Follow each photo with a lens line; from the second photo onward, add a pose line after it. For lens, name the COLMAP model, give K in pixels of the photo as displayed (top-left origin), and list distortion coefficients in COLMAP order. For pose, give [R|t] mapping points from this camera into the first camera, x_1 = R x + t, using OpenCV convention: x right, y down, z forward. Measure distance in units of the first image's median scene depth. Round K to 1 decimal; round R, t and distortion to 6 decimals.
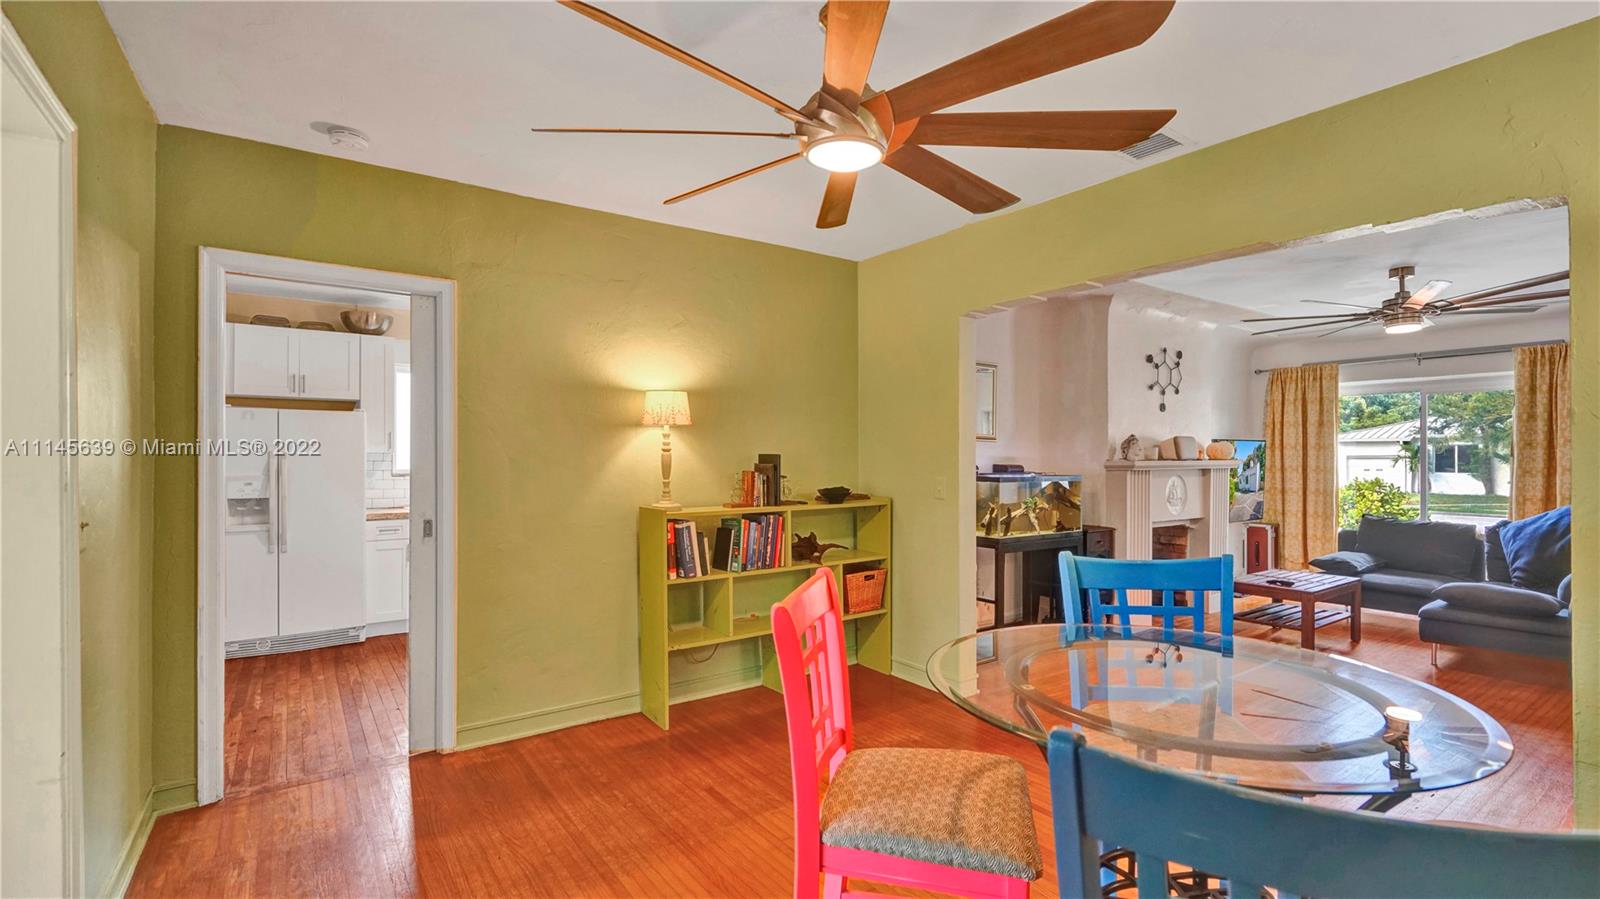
lens RADIAL K [[731.8, 0, 807.7], [0, 731.8, 449.6], [0, 0, 1]] dist [-0.001066, 0.000738]
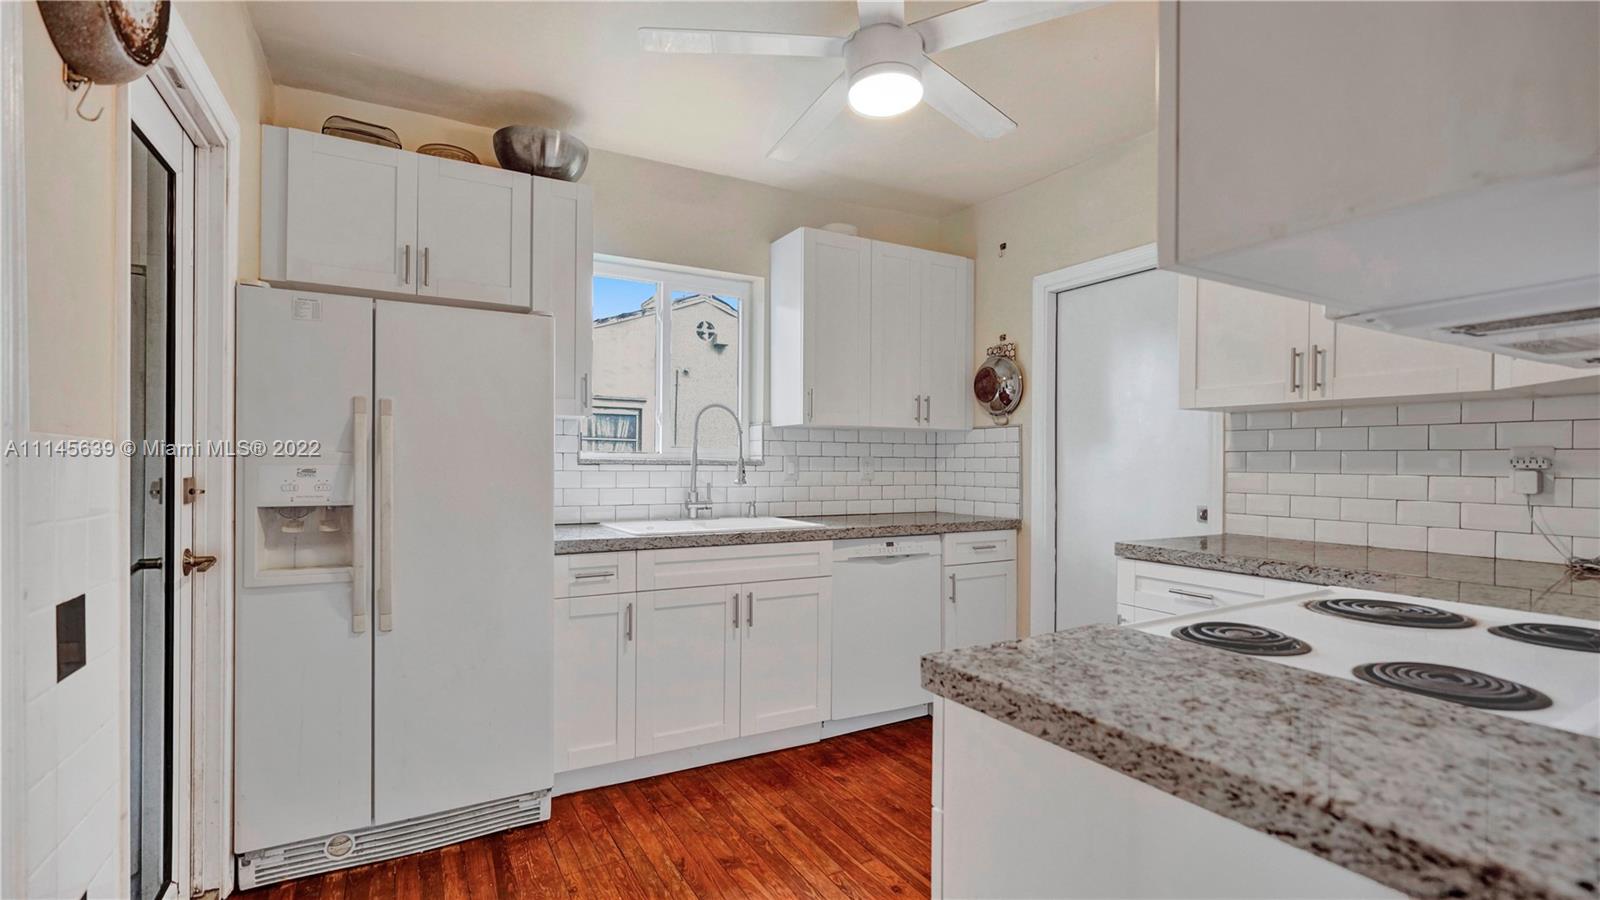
lens RADIAL K [[731.8, 0, 804.1], [0, 731.8, 456.4], [0, 0, 1]] dist [-0.001066, 0.000738]
pose [[0.994834, 0.003267, -0.101459, -0.430587], [-0.003355, 0.999994, -0.000702, 0.037262], [0.101456, 0.001039, 0.994839, 0.600653]]
